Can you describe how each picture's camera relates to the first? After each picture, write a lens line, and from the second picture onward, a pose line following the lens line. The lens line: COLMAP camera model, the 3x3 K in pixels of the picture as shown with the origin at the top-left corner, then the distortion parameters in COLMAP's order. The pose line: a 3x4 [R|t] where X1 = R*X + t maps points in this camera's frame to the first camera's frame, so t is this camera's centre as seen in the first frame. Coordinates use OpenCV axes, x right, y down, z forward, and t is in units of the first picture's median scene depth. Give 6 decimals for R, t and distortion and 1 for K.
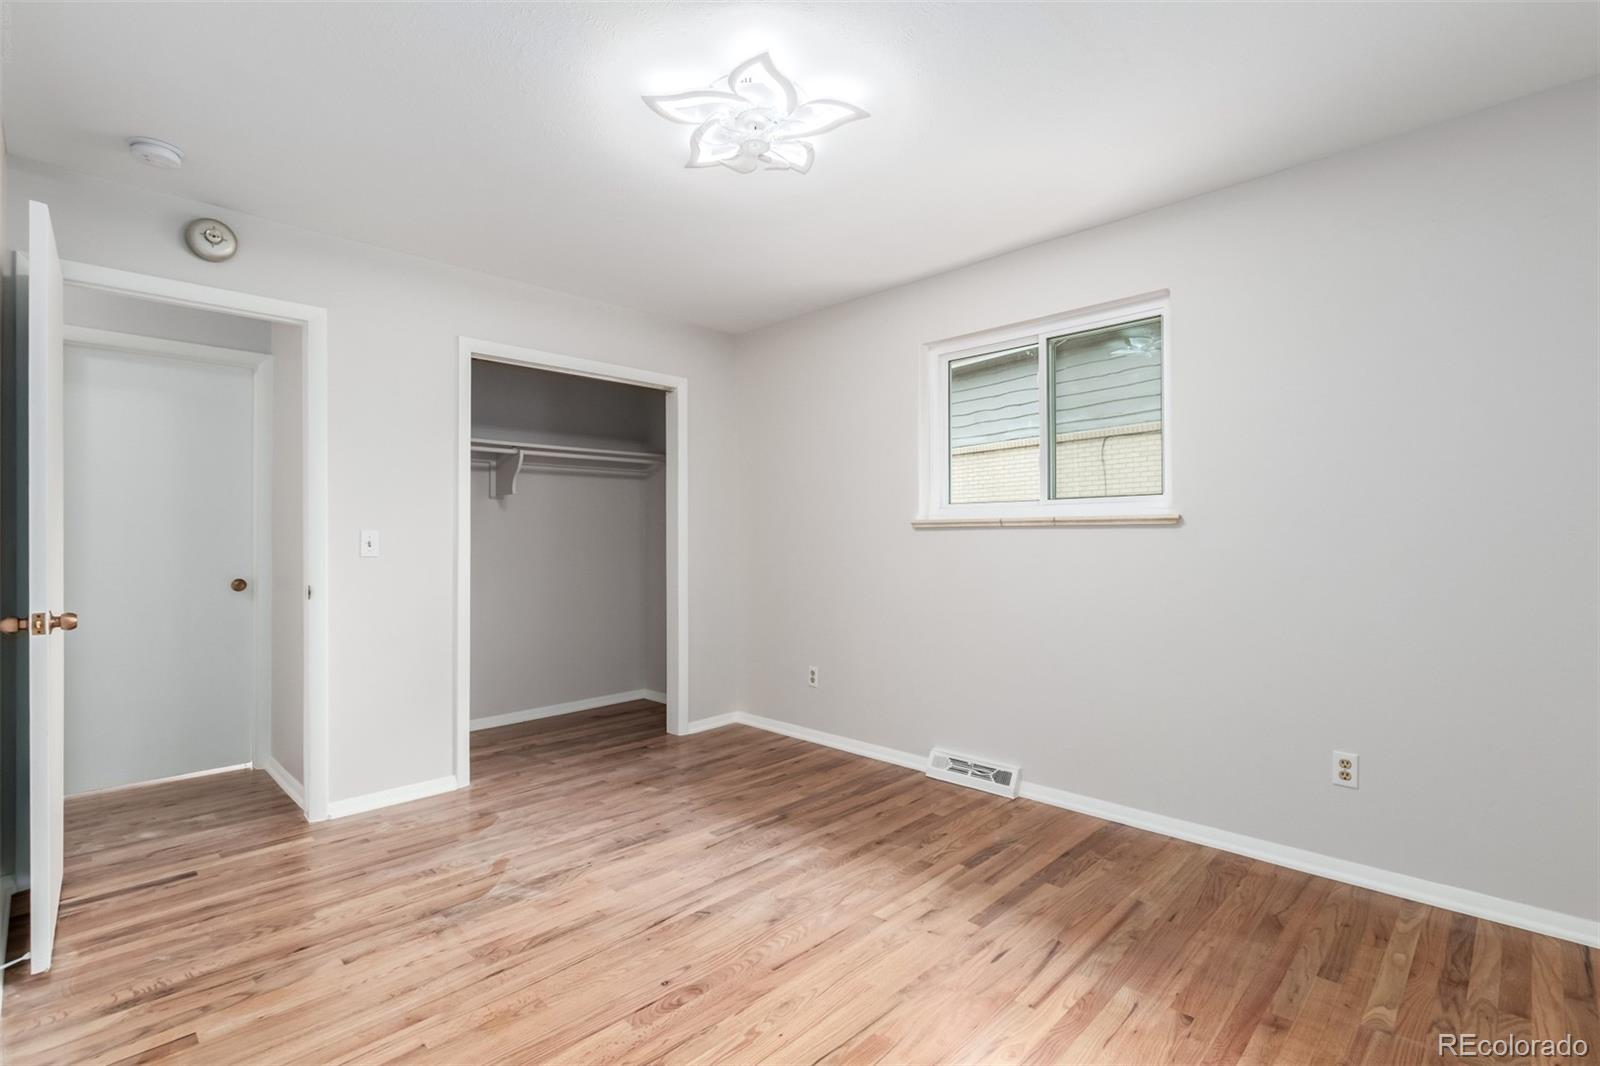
lens RADIAL K [[743.5, 0, 803.4], [0, 743.5, 539.6], [0, 0, 1]] dist [0.001791, -0.000394]
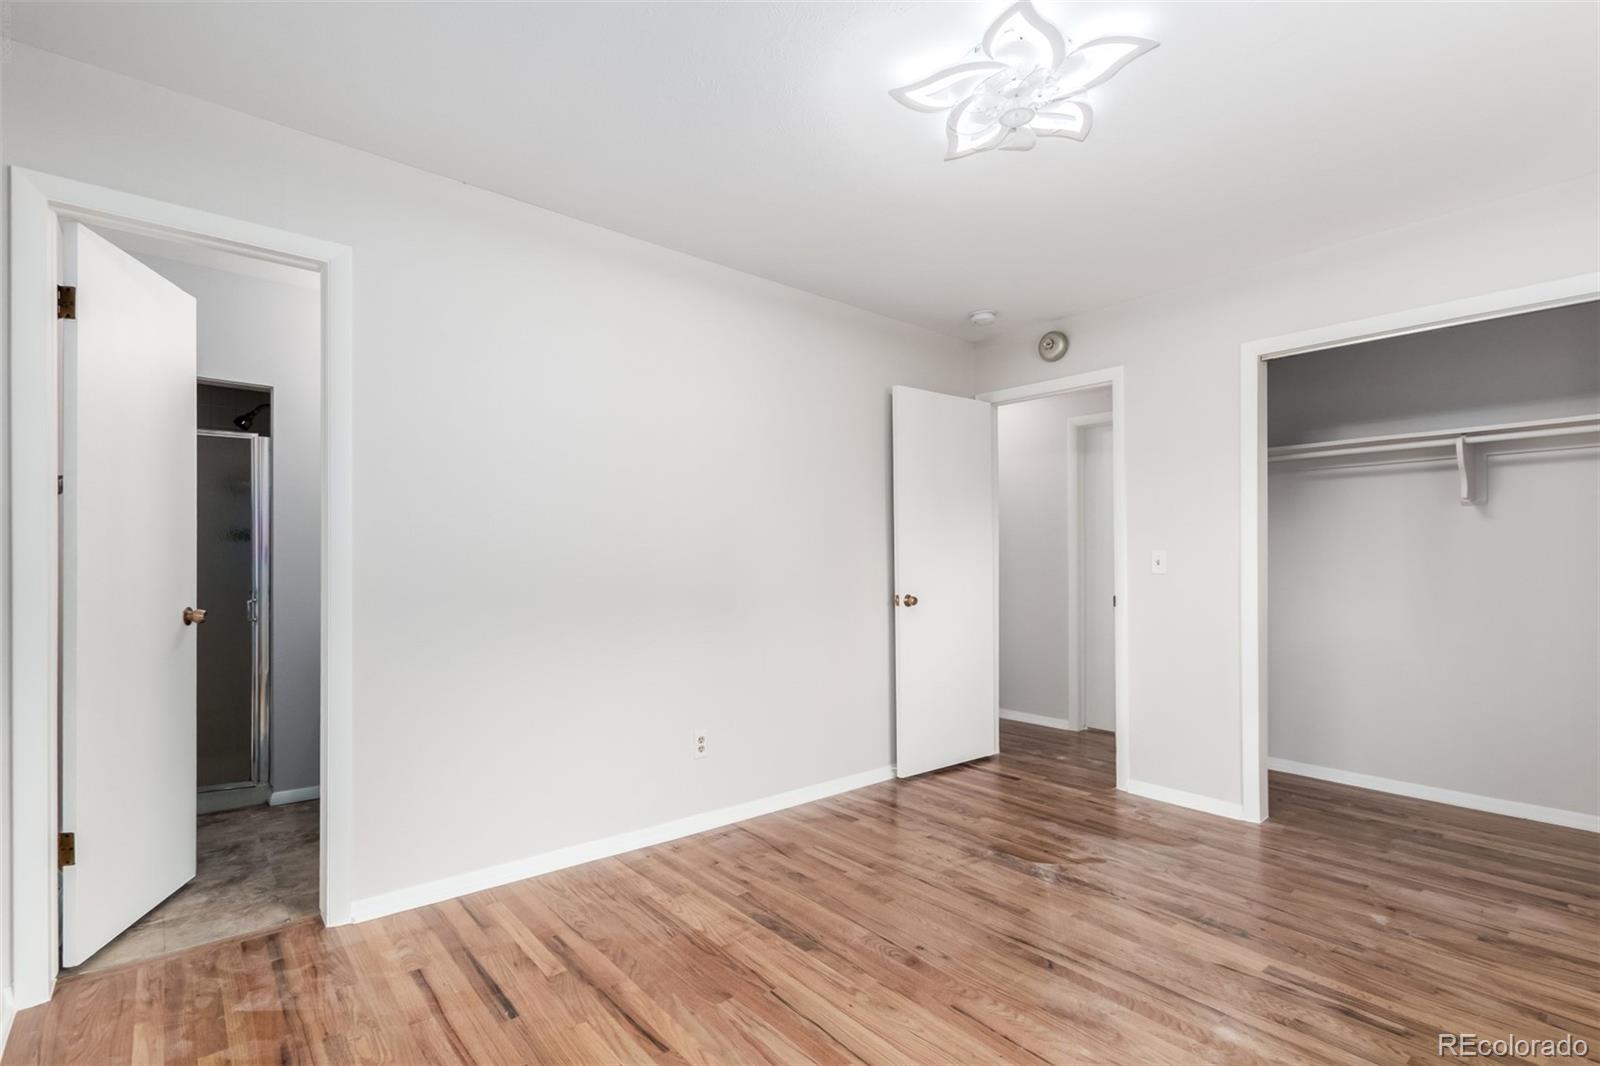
lens RADIAL K [[767.0, 0, 795.3], [0, 767.0, 573.0], [0, 0, 1]] dist [0.001289, -0.000197]
pose [[-0.117805, 0.022248, -0.992787, 0.718257], [-0.002980, 0.999737, 0.022757, -0.003365], [0.993032, 0.005639, -0.117708, 0.684189]]
